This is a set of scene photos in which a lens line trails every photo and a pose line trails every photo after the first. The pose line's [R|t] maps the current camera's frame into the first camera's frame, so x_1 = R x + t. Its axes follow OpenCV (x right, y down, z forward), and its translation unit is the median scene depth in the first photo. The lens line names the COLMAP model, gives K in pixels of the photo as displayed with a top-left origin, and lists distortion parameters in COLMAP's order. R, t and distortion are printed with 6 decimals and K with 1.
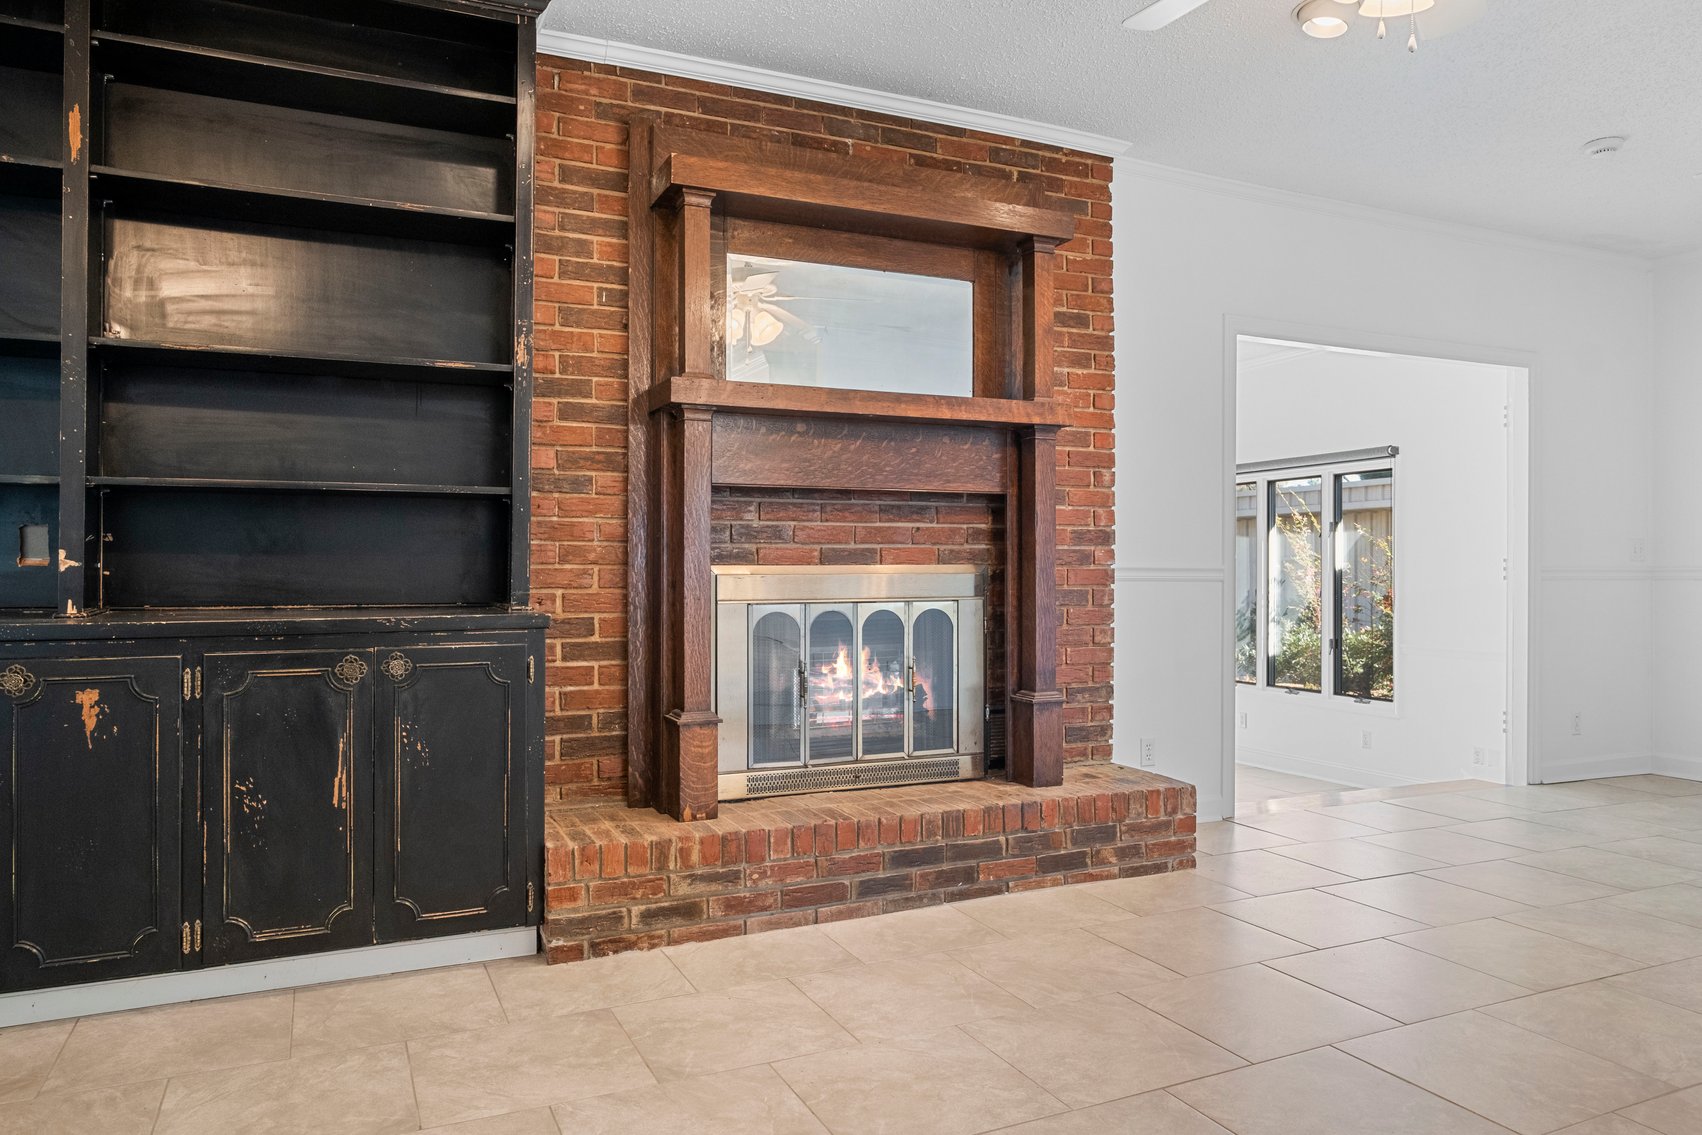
lens RADIAL K [[1129.7, 0, 849.0], [0, 1129.7, 564.0], [0, 0, 1]] dist [-0.006279, -0.000004]
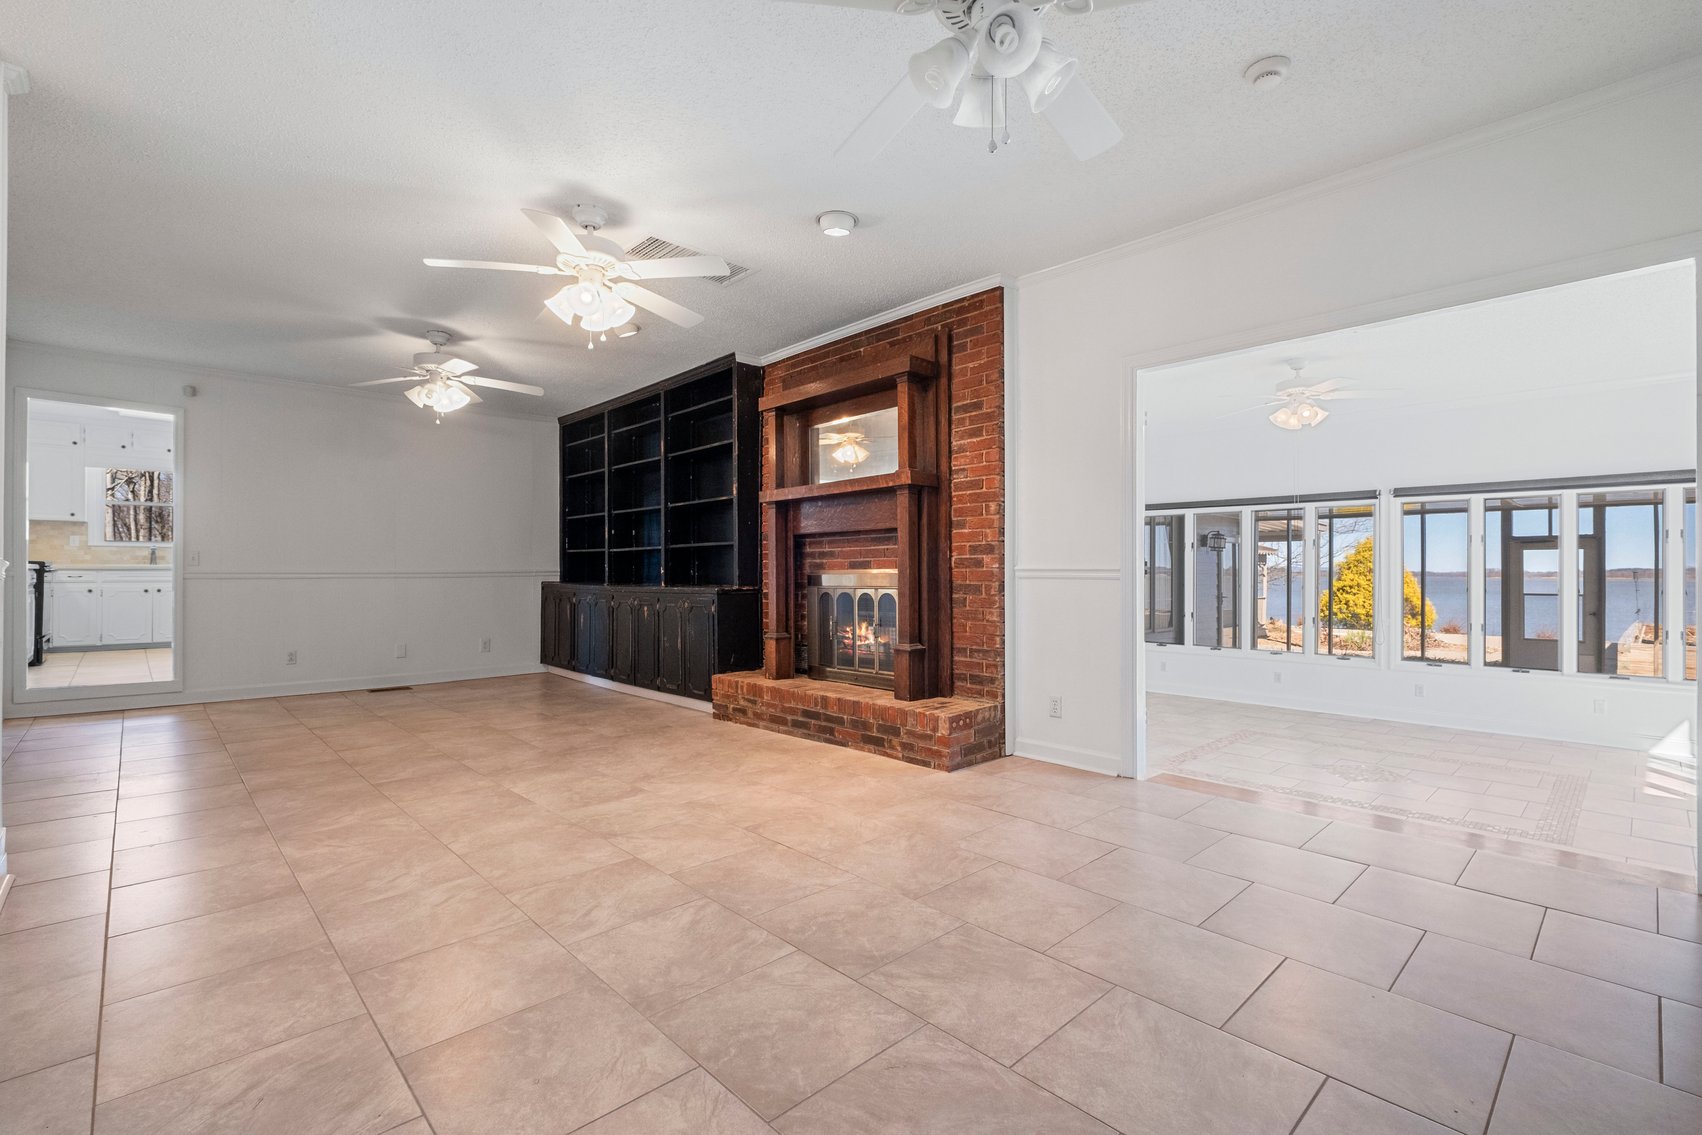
lens RADIAL K [[749.3, 0, 841.8], [0, 749.3, 561.0], [0, 0, 1]] dist [0.005102, -0.004543]
pose [[0.329418, -0.016583, -0.944039, 1.217683], [0.008121, 0.999859, -0.014730, 0.005798], [0.944149, -0.002814, 0.329506, 0.556473]]
